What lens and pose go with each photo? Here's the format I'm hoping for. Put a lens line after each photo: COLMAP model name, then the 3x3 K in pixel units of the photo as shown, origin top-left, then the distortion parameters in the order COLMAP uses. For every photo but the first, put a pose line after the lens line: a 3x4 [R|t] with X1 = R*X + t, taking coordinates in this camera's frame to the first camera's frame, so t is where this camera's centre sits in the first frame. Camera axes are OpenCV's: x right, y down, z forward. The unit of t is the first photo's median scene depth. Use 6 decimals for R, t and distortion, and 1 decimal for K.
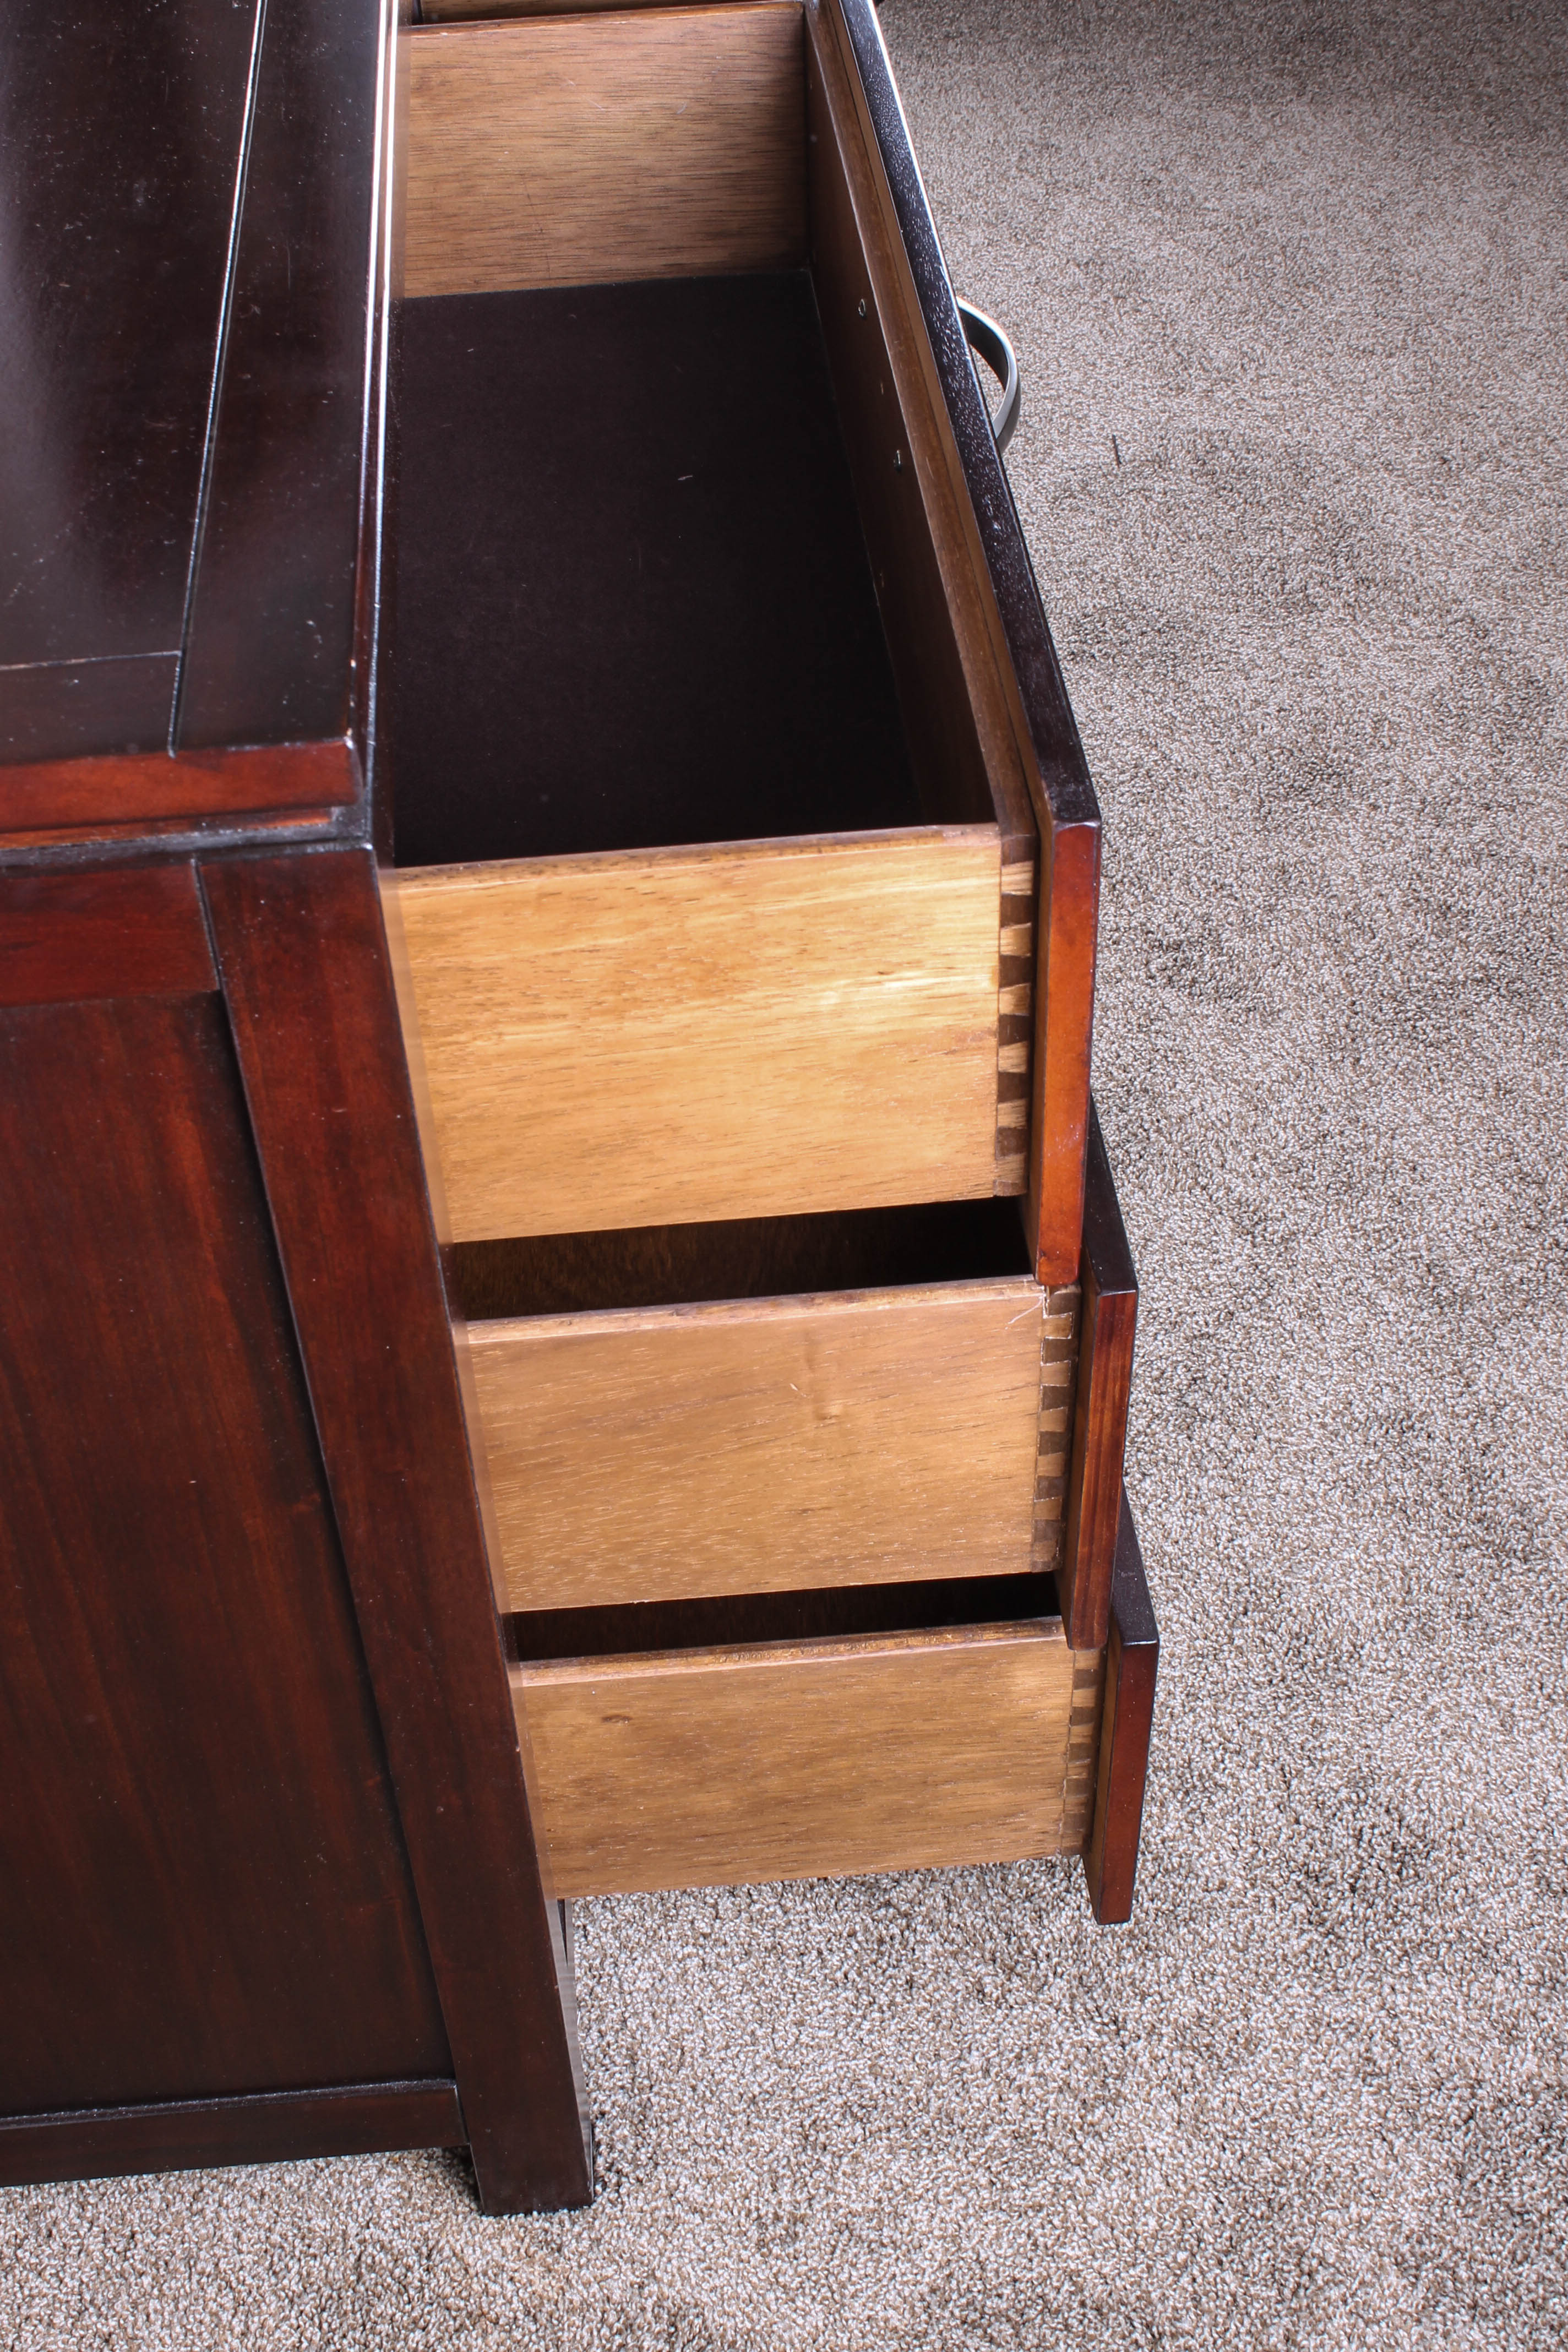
lens RADIAL K [[3044.5, 0, 783.4], [0, 3044.5, 1178.7], [0, 0, 1]] dist [-0.060759, 0.000000]
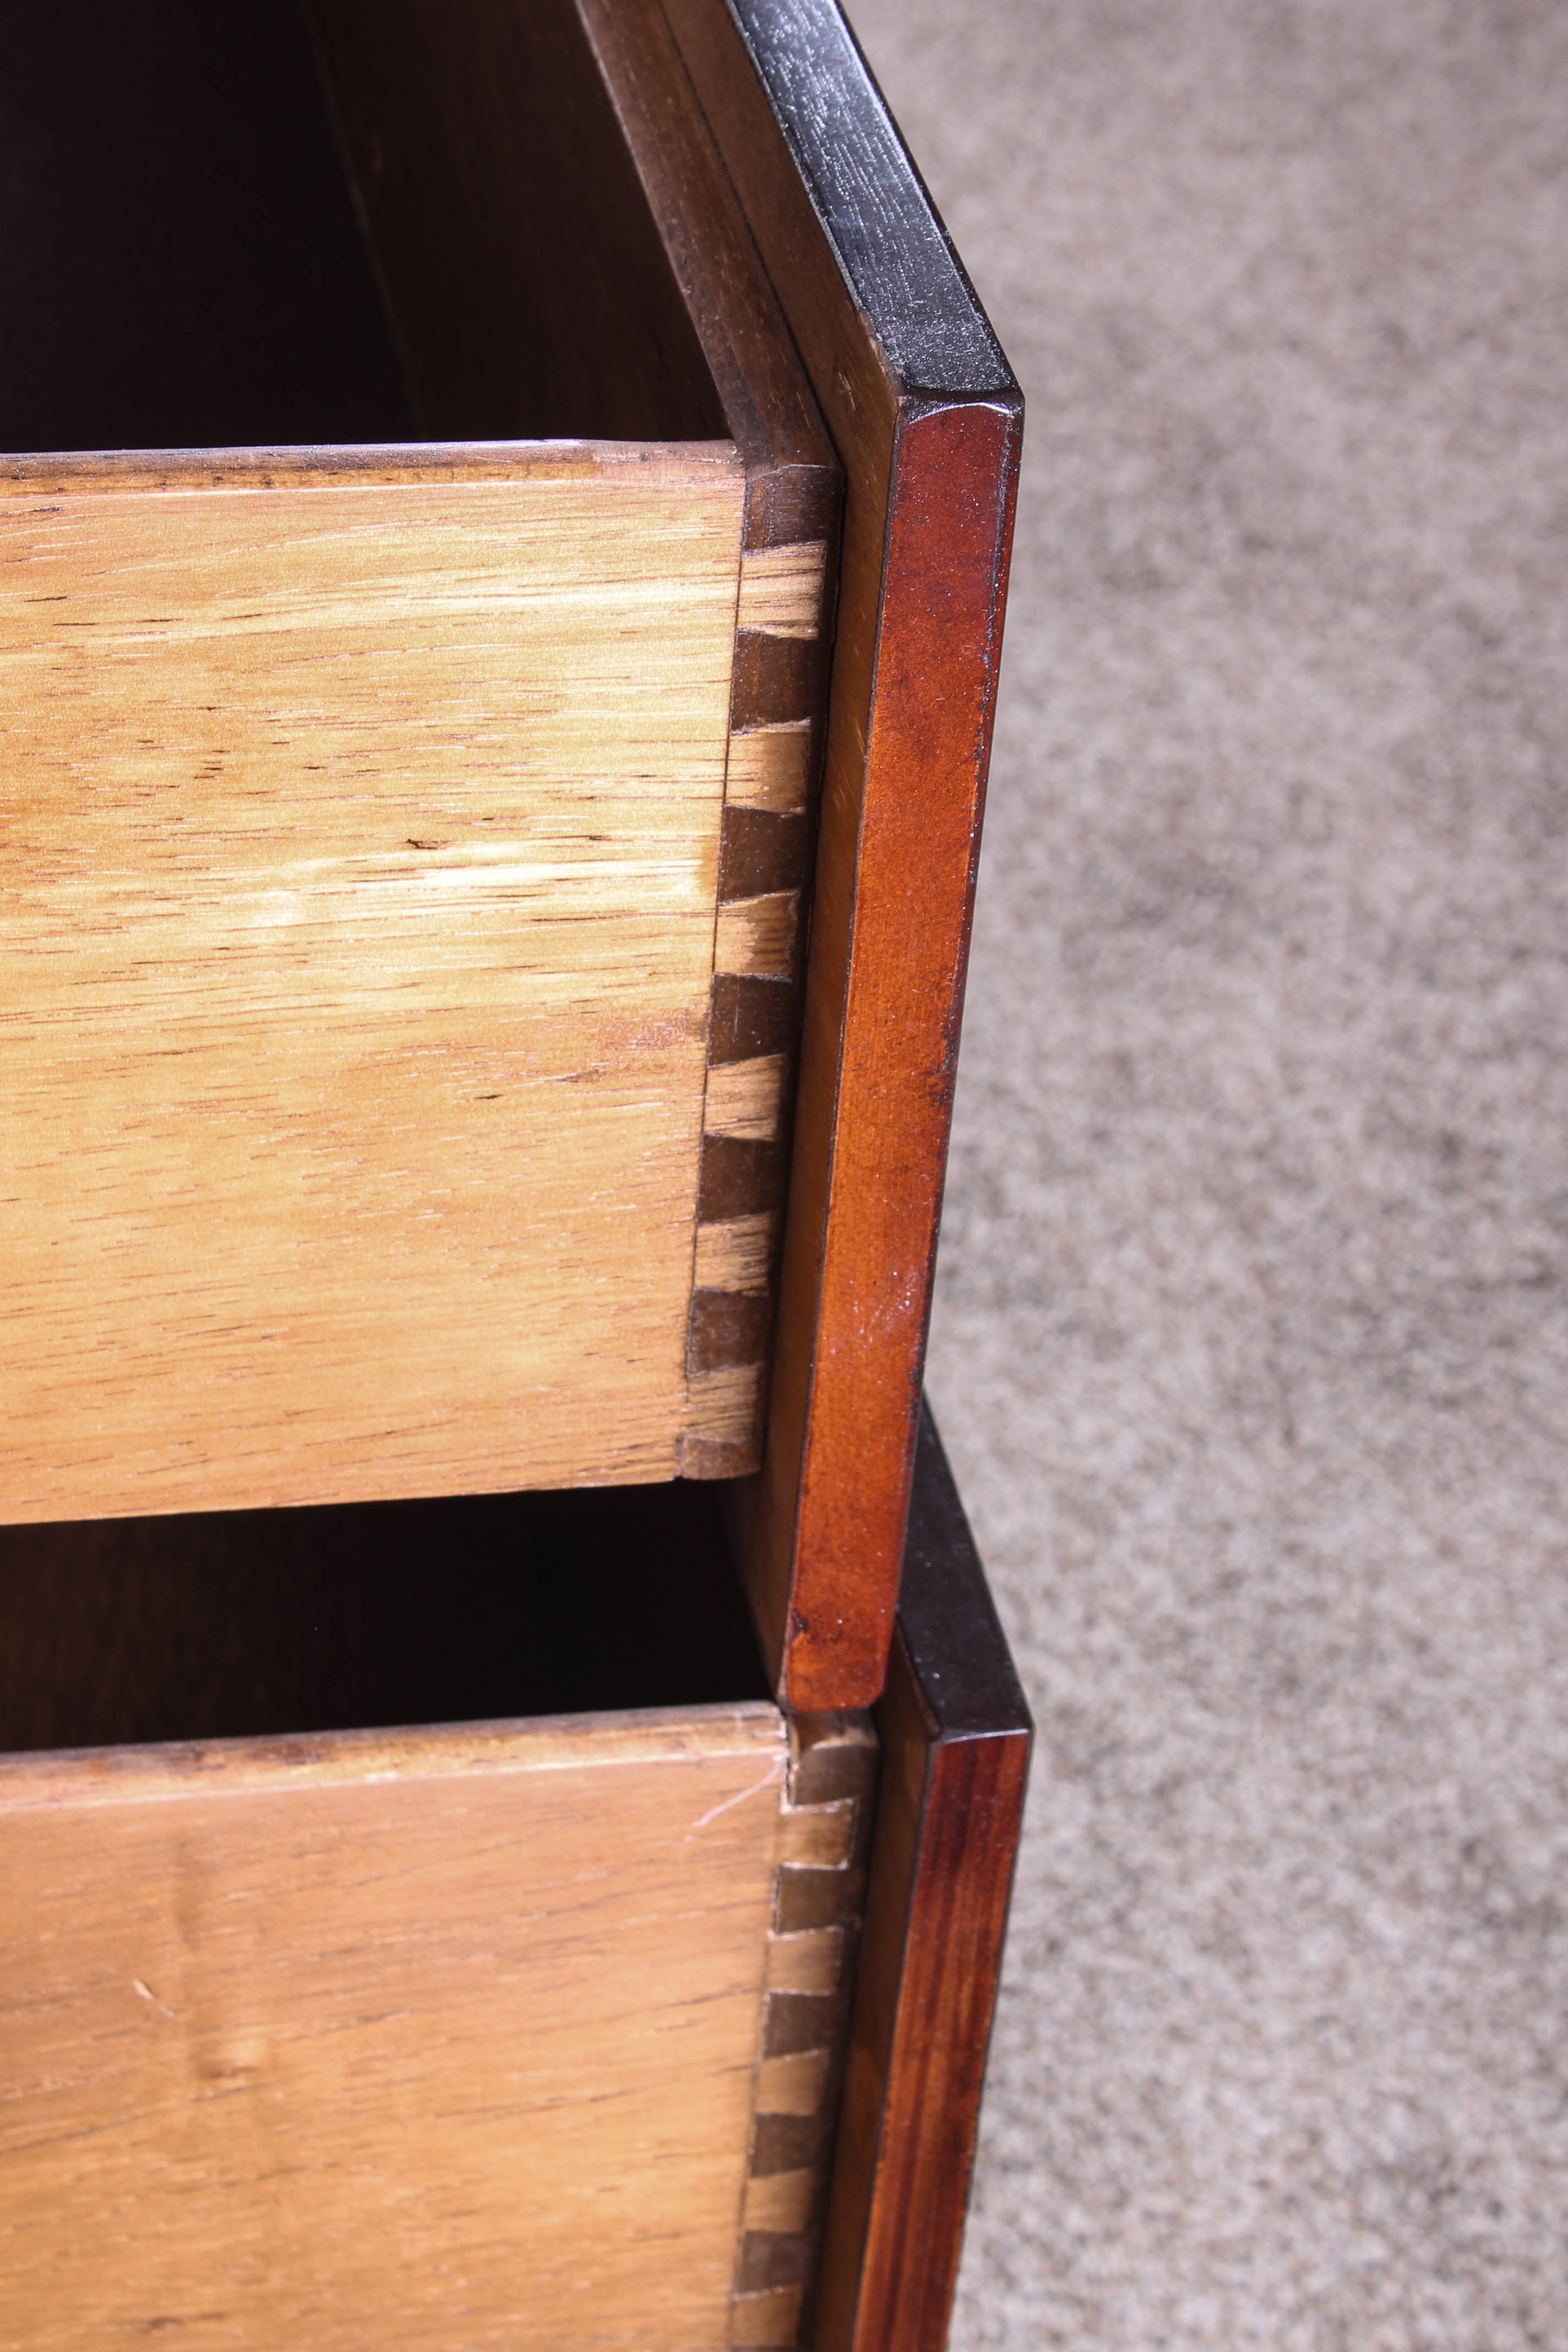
lens RADIAL K [[5335.0, 0, 773.3], [0, 5335.0, 1171.4], [0, 0, 1]] dist [0.086796, 0.000000]
pose [[0.991204, 0.024899, 0.129981, -0.008169], [-0.008339, 0.991941, -0.126428, 0.050134], [-0.132081, 0.124232, 0.983423, 0.298658]]
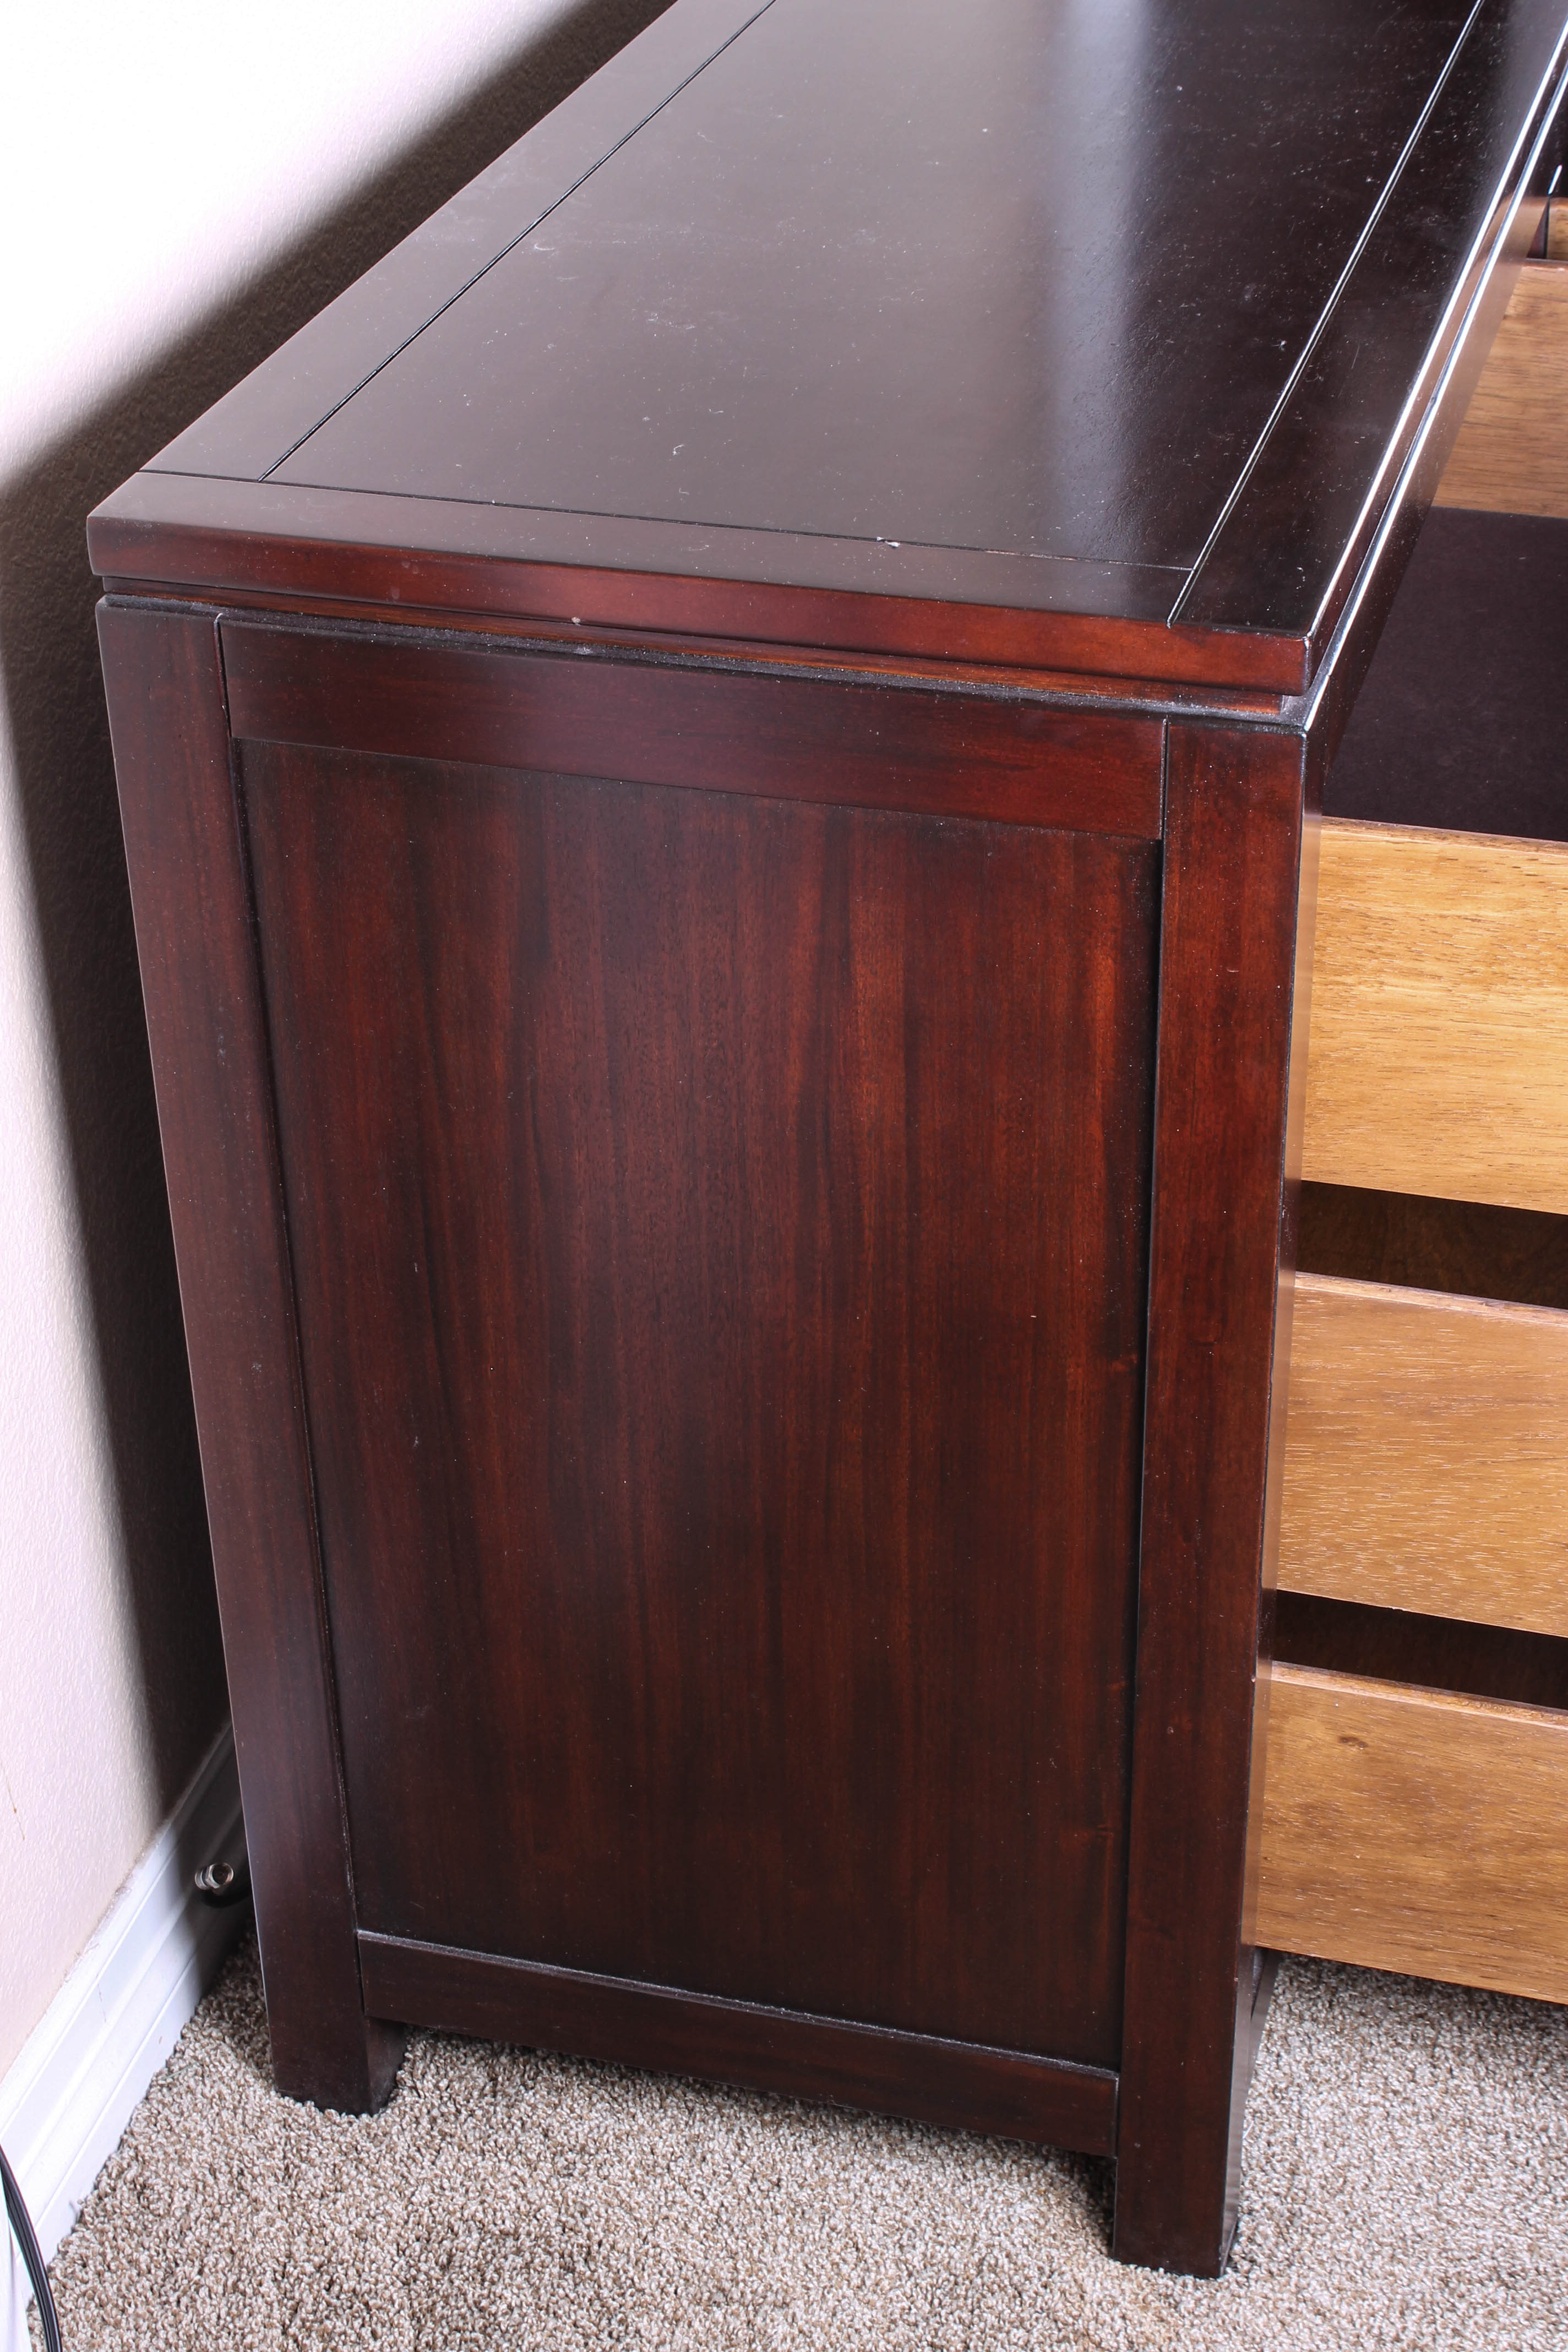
lens RADIAL K [[3841.0, 0, 786.1], [0, 3841.0, 1177.2], [0, 0, 1]] dist [-0.013219, 0.000000]
pose [[0.935324, 0.201637, -0.290710, 0.119587], [-0.252327, 0.956158, -0.148637, 0.263638], [0.247993, 0.212378, 0.945196, -0.378759]]
